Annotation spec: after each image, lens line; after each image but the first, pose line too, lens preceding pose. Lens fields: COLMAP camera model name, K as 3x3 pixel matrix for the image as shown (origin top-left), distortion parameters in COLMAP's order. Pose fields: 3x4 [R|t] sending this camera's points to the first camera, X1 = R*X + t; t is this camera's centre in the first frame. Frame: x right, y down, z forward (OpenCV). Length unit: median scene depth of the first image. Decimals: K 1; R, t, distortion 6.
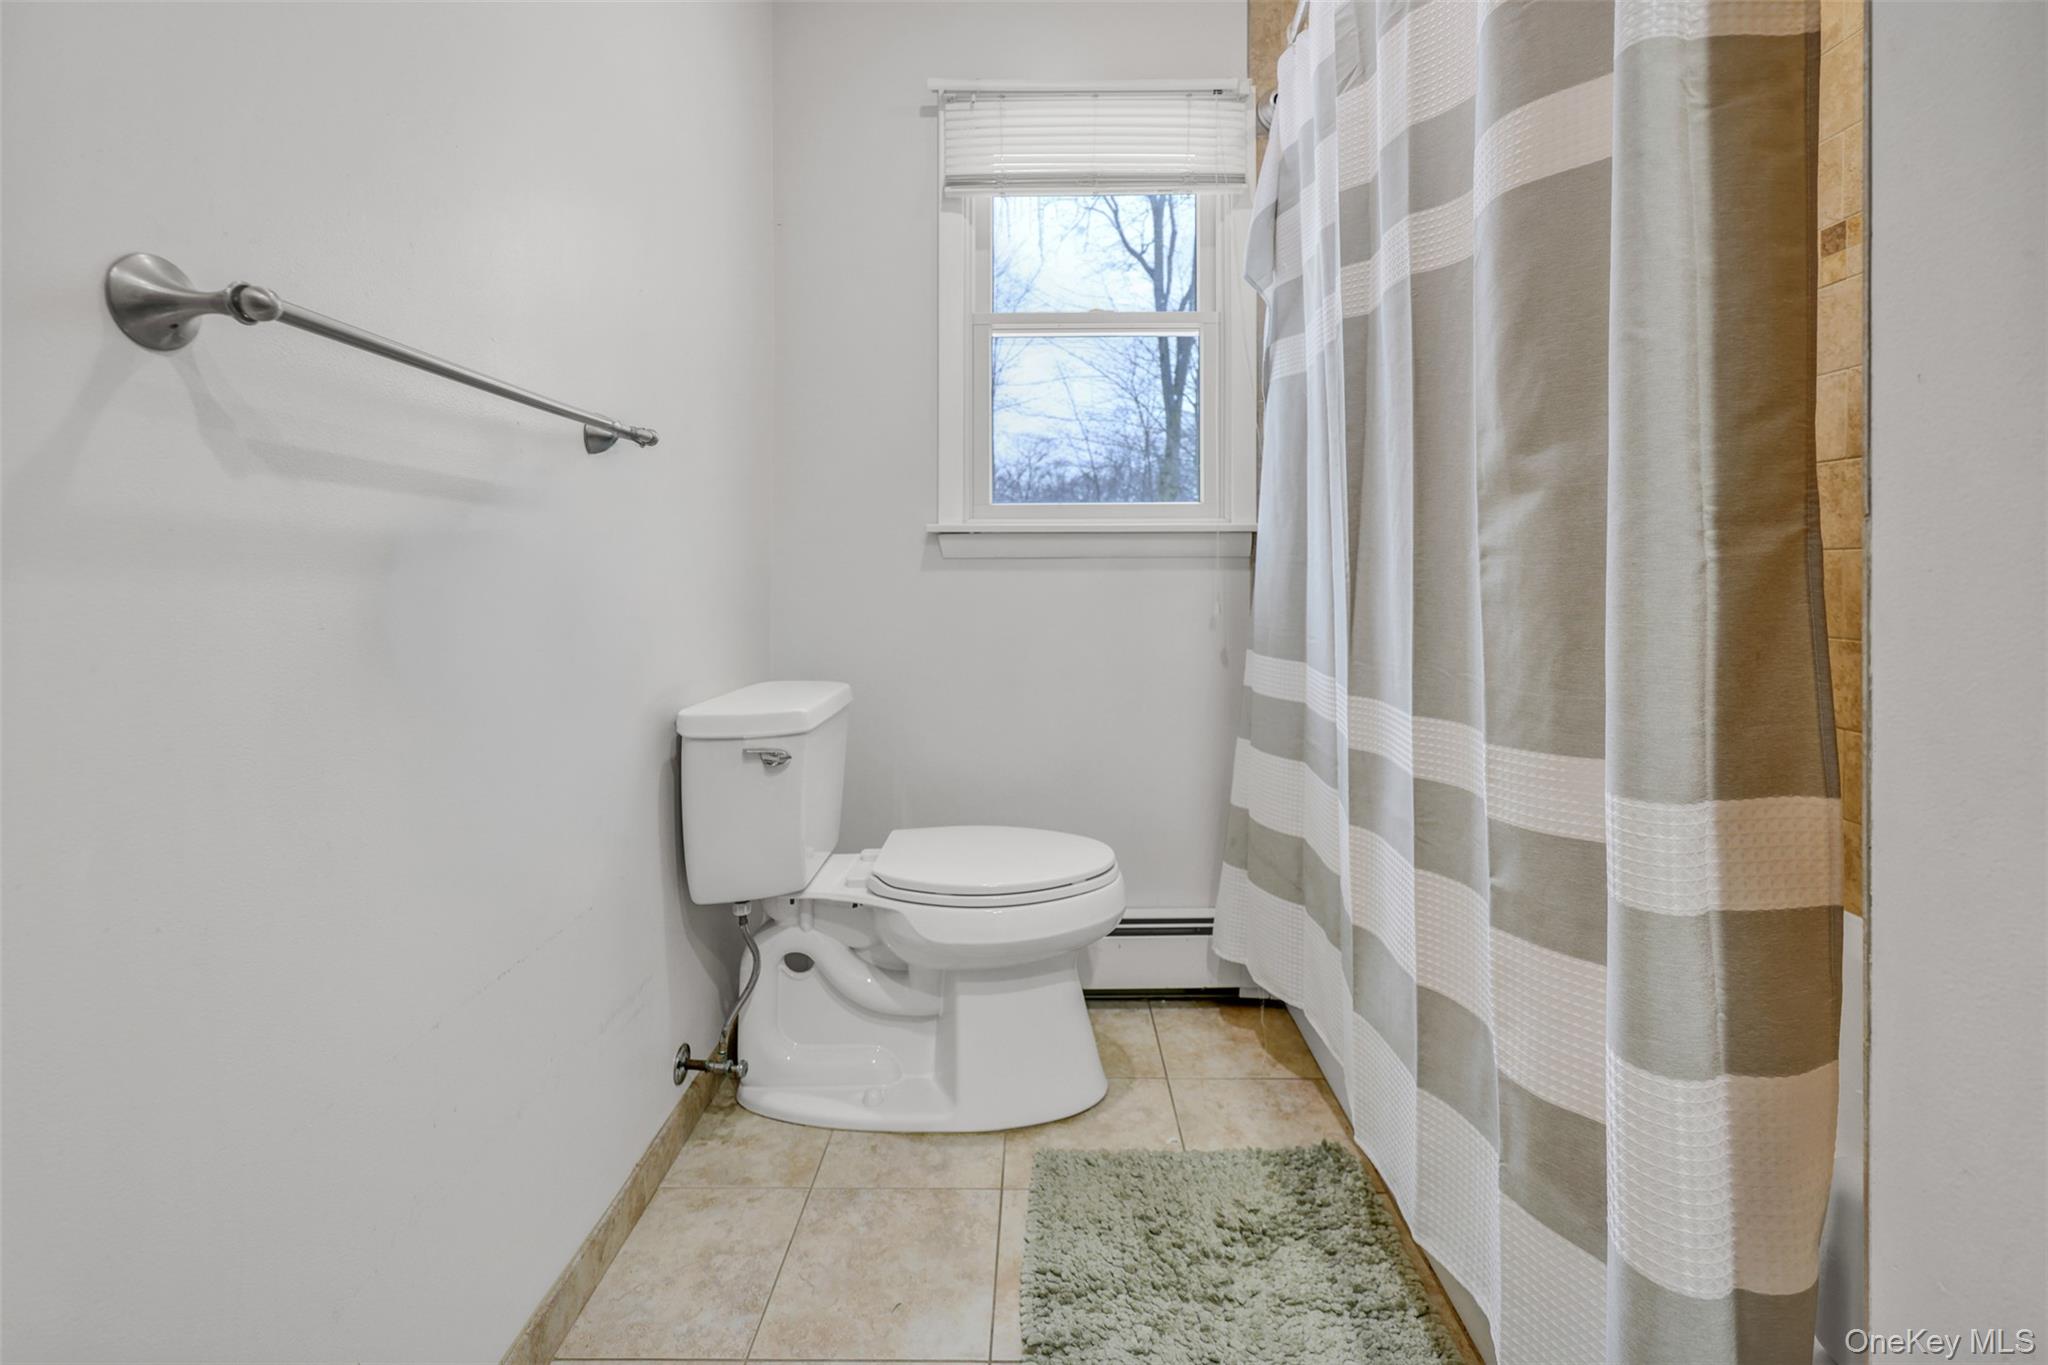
lens RADIAL K [[856.8, 0, 1038.8], [0, 856.8, 579.9], [0, 0, 1]] dist [0.000032, -0.000041]
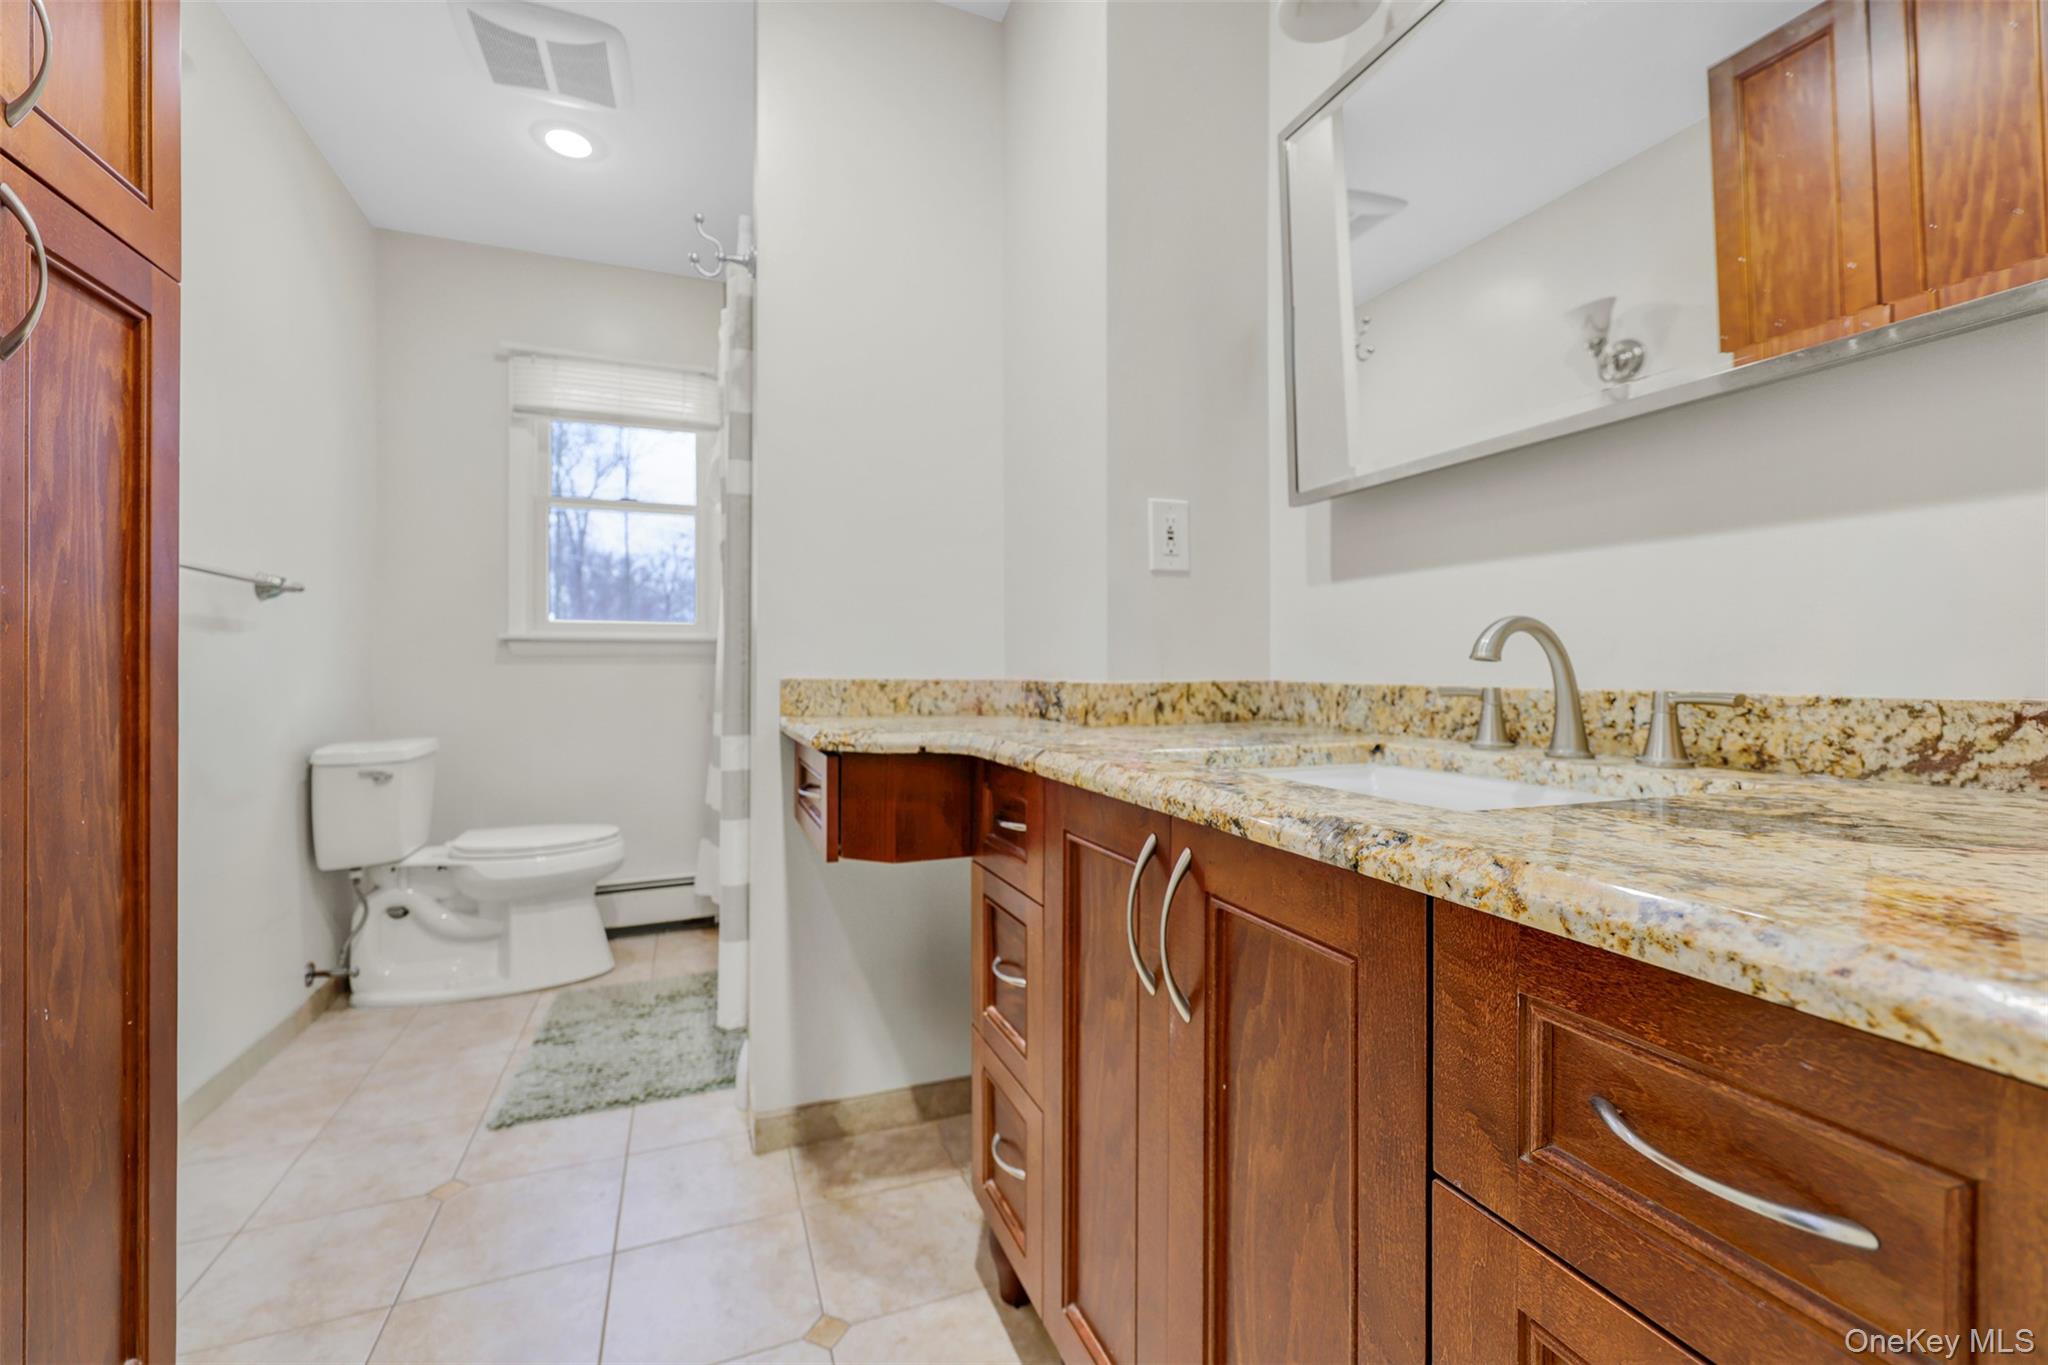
lens RADIAL K [[856.8, 0, 1029.7], [0, 856.8, 668.7], [0, 0, 1]] dist [0.000032, -0.000041]
pose [[0.929851, 0.000413, 0.367935, 0.231097], [0.003126, 0.999954, -0.009022, 0.016829], [-0.367922, 0.009539, 0.929808, -0.935864]]
